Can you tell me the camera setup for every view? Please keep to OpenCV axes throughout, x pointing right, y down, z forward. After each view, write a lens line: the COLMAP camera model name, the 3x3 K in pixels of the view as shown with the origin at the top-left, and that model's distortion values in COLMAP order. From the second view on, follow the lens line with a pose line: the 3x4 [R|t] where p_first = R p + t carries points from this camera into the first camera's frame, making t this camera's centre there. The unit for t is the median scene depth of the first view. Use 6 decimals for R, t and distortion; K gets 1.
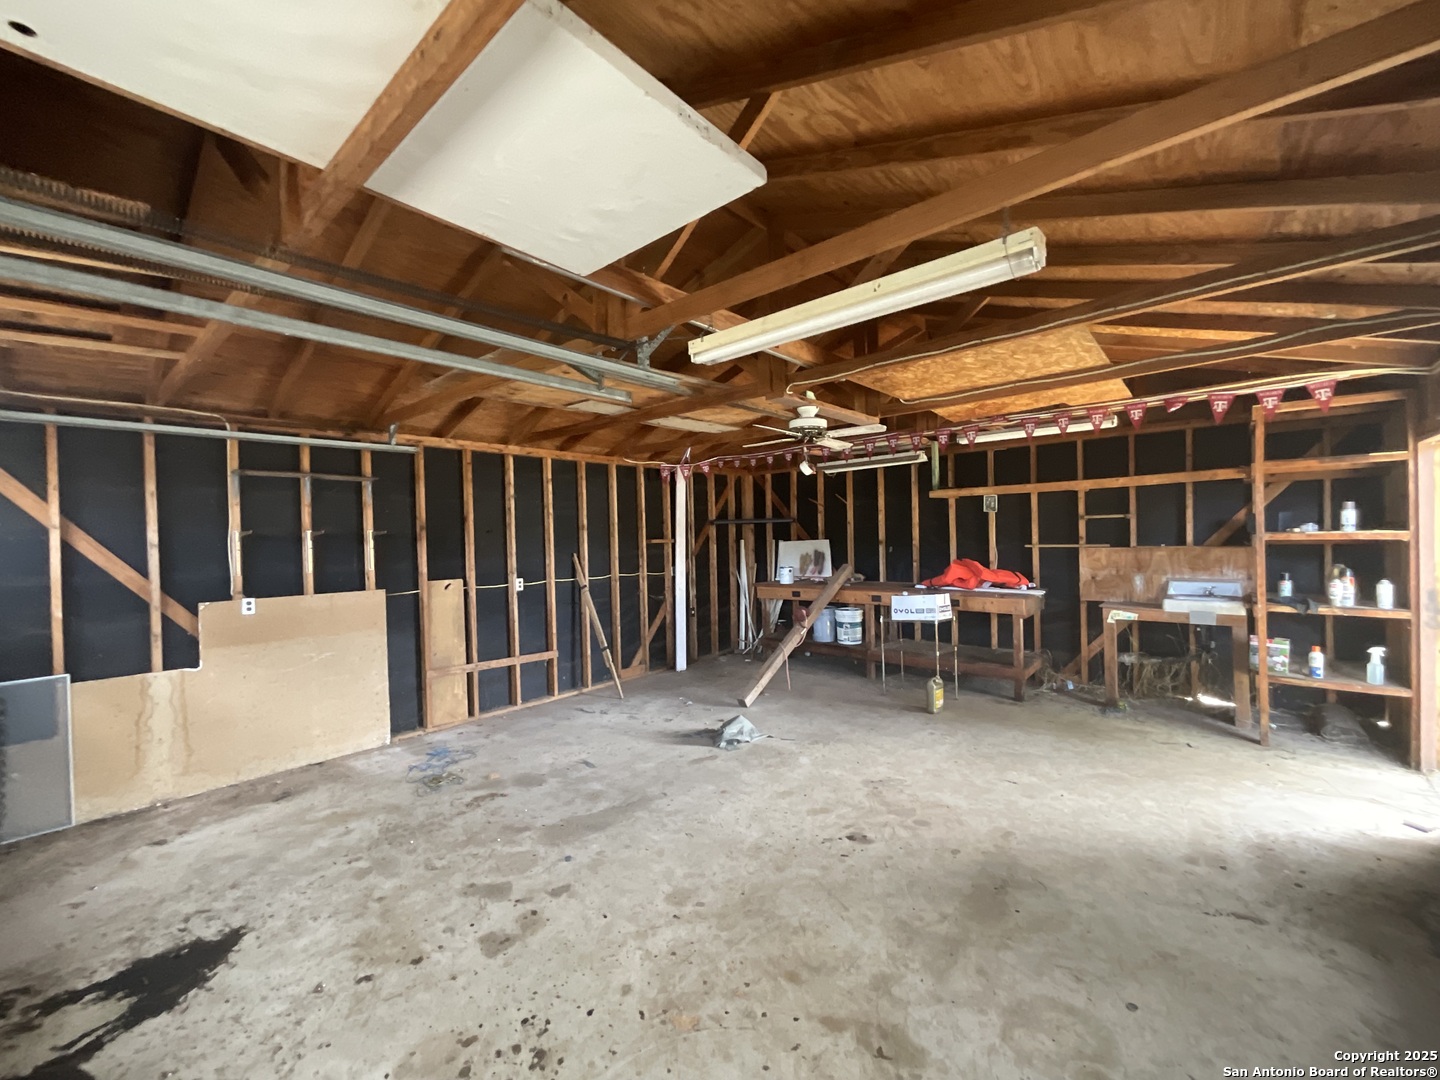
lens RADIAL K [[586.6, 0, 715.5], [0, 586.6, 542.4], [0, 0, 1]] dist [0.002240, -0.000249]
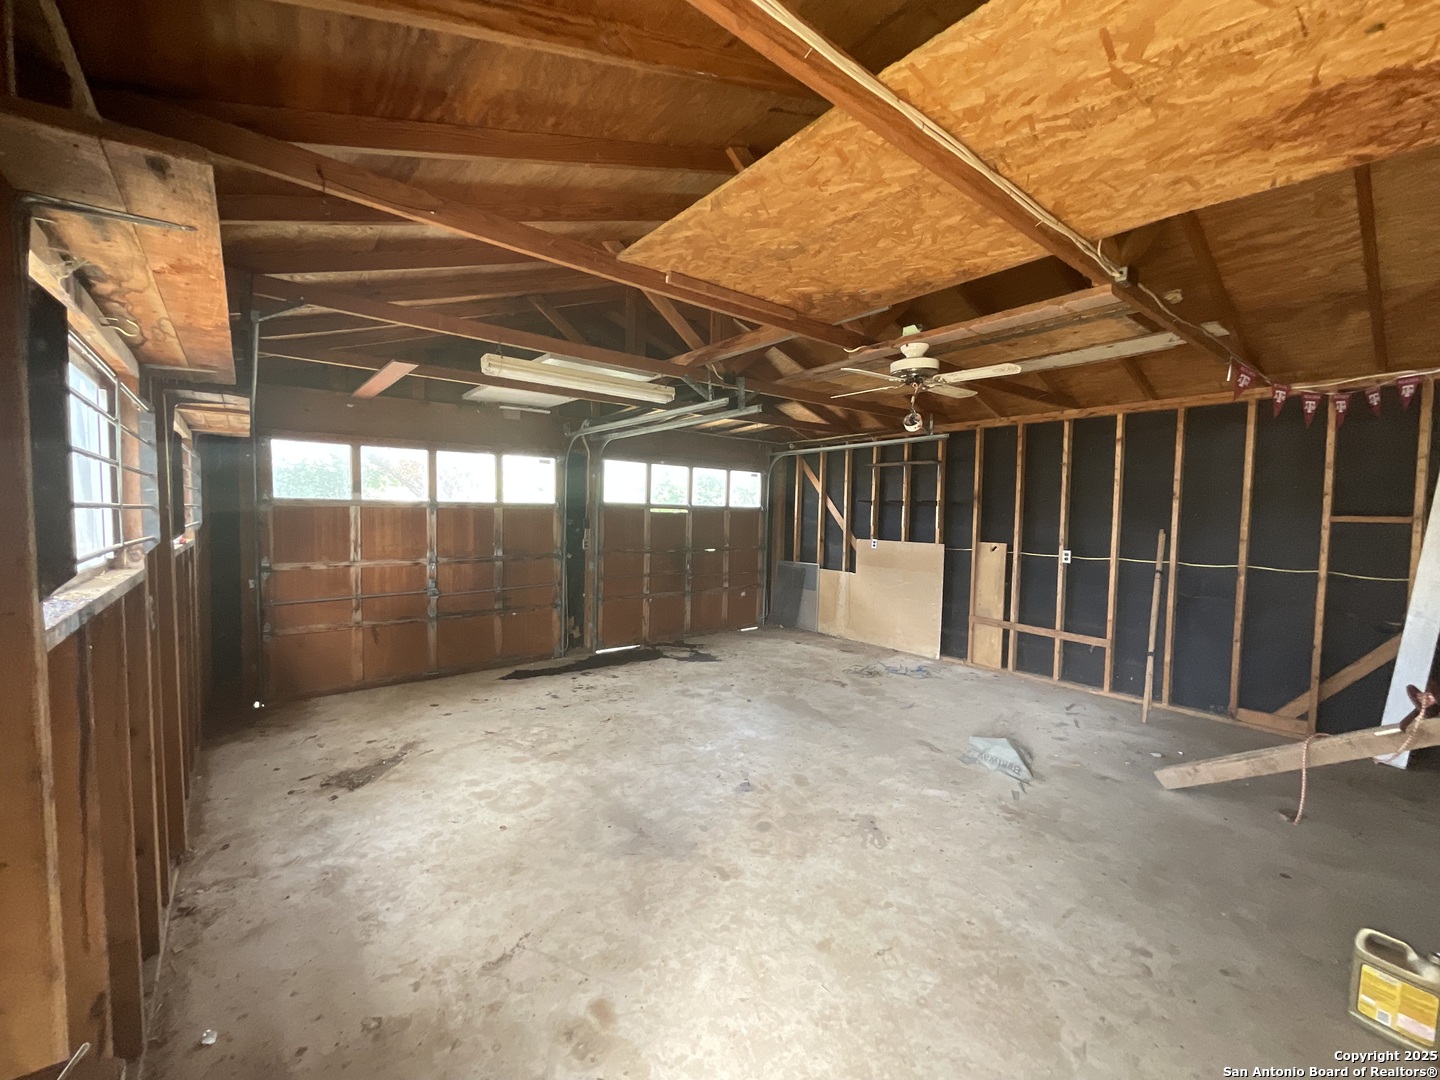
lens RADIAL K [[586.6, 0, 716.9], [0, 586.6, 541.0], [0, 0, 1]] dist [0.002240, -0.000249]
pose [[-0.175948, 0.071927, -0.981768, 0.976017], [-0.019049, 0.996892, 0.076449, -0.022170], [0.984215, 0.032152, -0.174031, 0.857527]]
